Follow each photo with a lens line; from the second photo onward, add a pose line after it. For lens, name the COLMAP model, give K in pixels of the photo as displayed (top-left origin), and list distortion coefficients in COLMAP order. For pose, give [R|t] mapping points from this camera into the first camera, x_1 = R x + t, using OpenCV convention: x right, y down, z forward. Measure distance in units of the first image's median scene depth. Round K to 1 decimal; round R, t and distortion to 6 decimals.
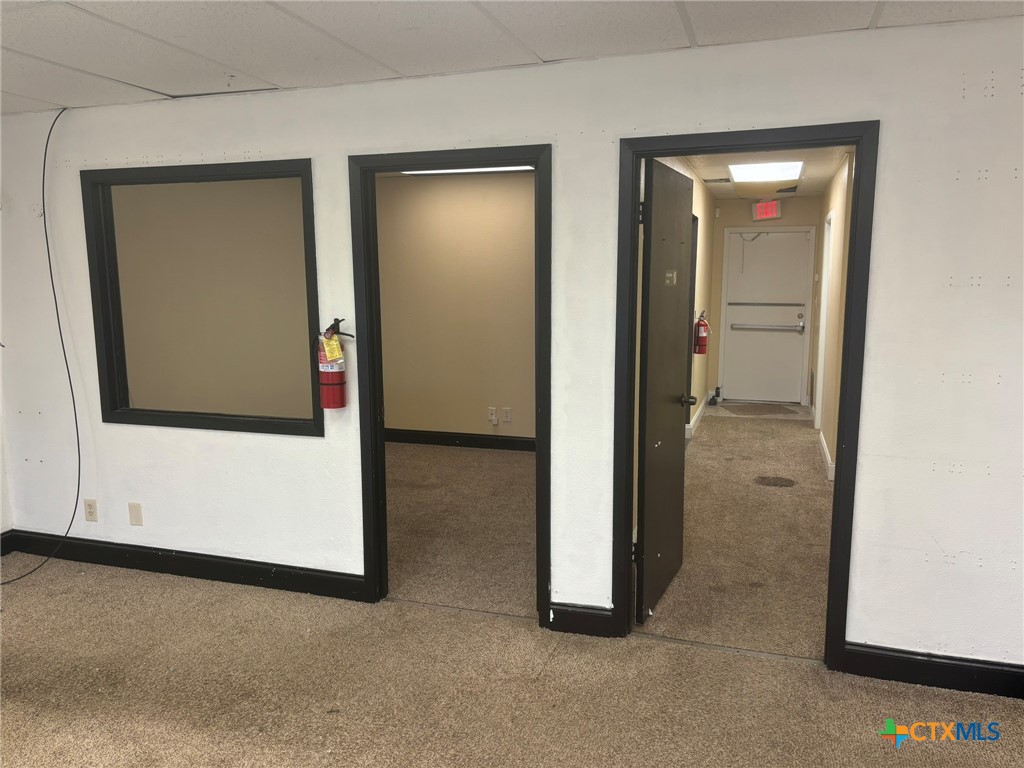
lens RADIAL K [[754.1, 0, 535.8], [0, 754.1, 382.9], [0, 0, 1]] dist [0.004357, 0.000173]
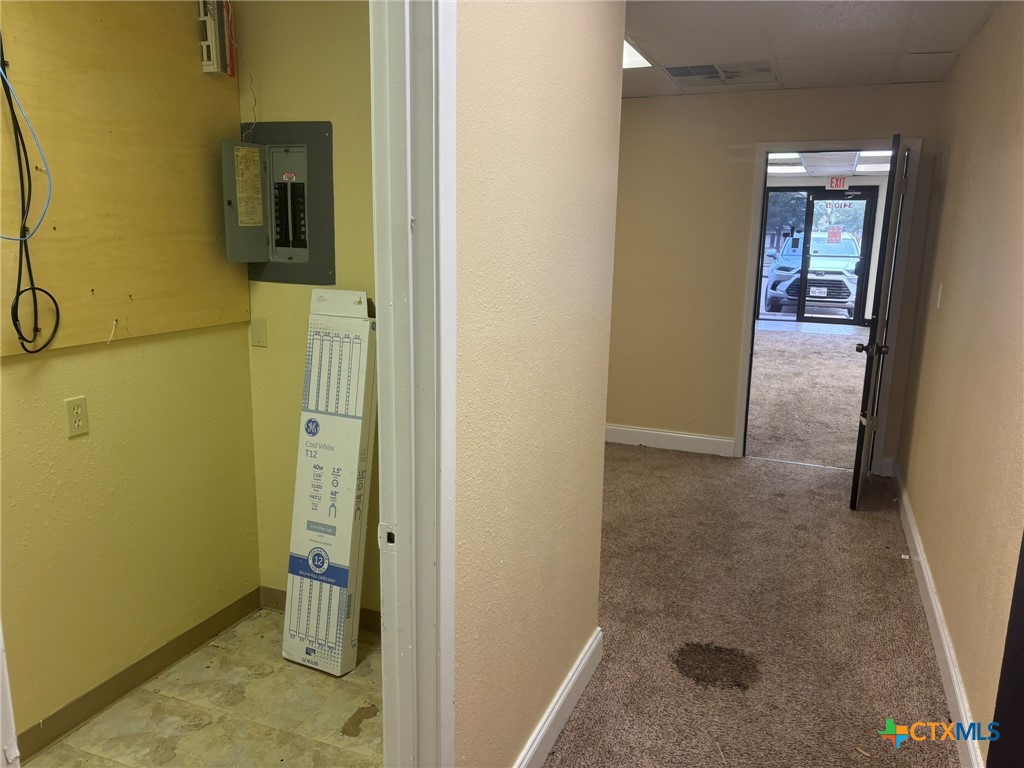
lens RADIAL K [[754.1, 0, 535.8], [0, 754.1, 382.9], [0, 0, 1]] dist [0.004357, 0.000173]
pose [[-0.997075, -0.034900, 0.067990, 0.618849], [-0.009930, 0.941259, 0.337541, -0.298322], [-0.075777, 0.335879, -0.938852, 2.139060]]
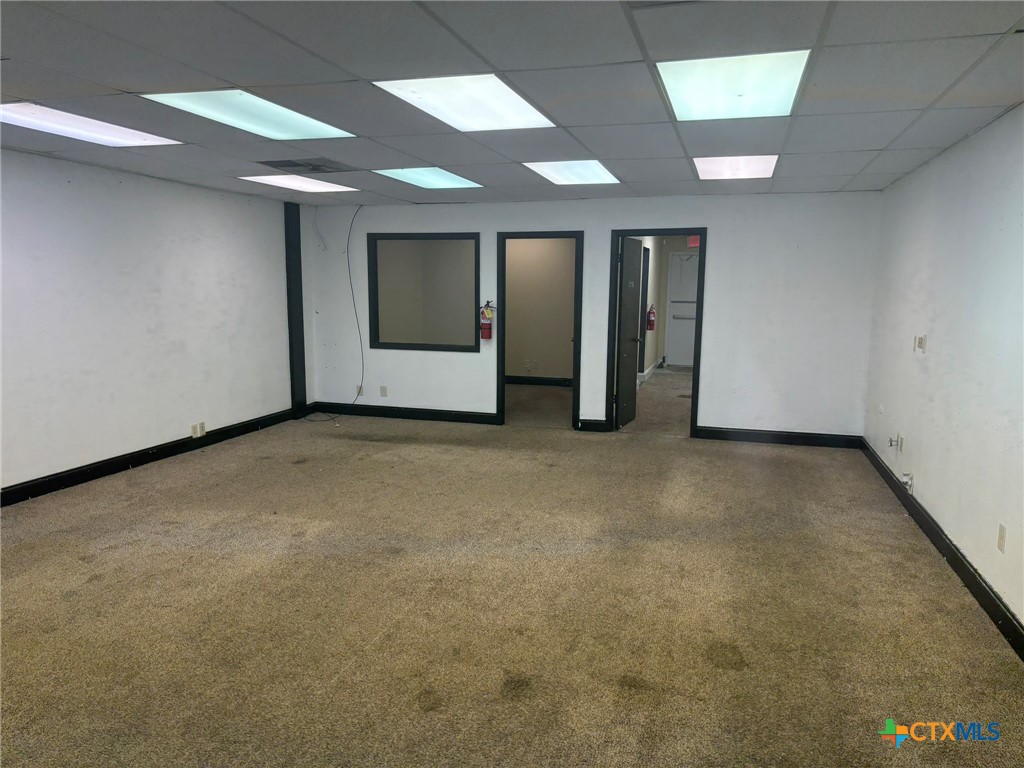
lens RADIAL K [[764.7, 0, 515.2], [0, 764.7, 393.7], [0, 0, 1]] dist [0.047748, -0.001149]
pose [[0.999799, 0.007042, 0.018757, -0.213532], [-0.007150, 0.999958, 0.005701, 0.181968], [-0.018716, -0.005833, 0.999808, -1.319327]]
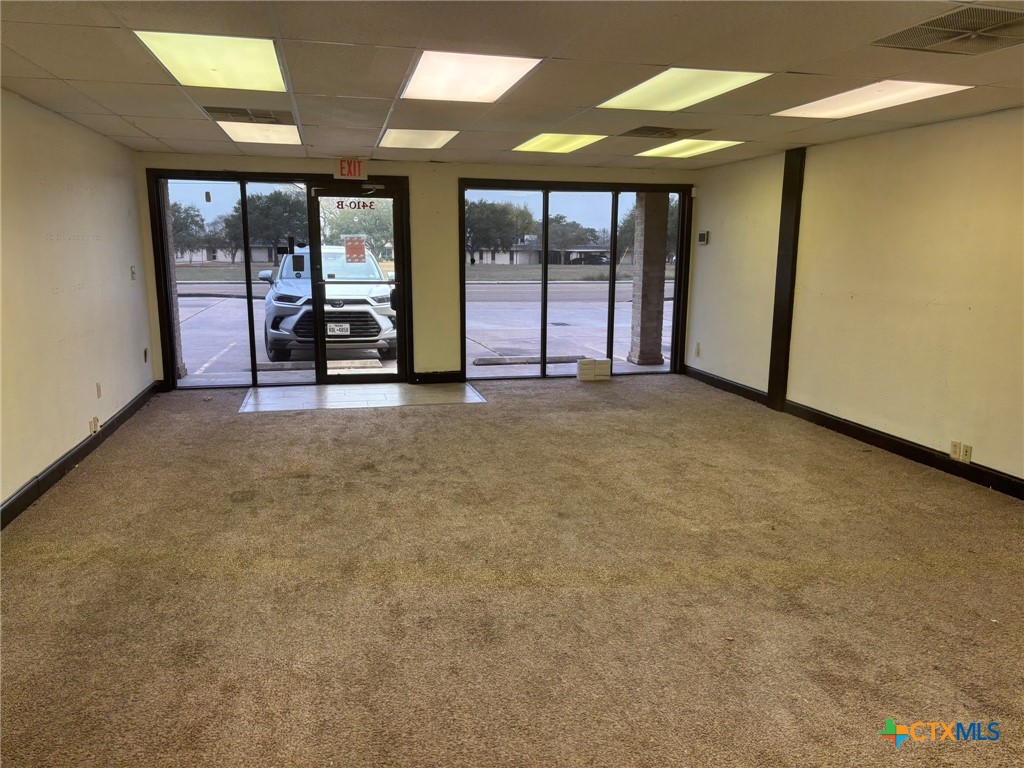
lens RADIAL K [[764.7, 0, 515.2], [0, 764.7, 393.7], [0, 0, 1]] dist [0.047748, -0.001149]
pose [[-0.863345, 0.086705, -0.497108, 0.289312], [-0.079564, 0.949415, 0.303777, -0.113796], [0.498301, 0.301816, -0.812775, 0.827235]]
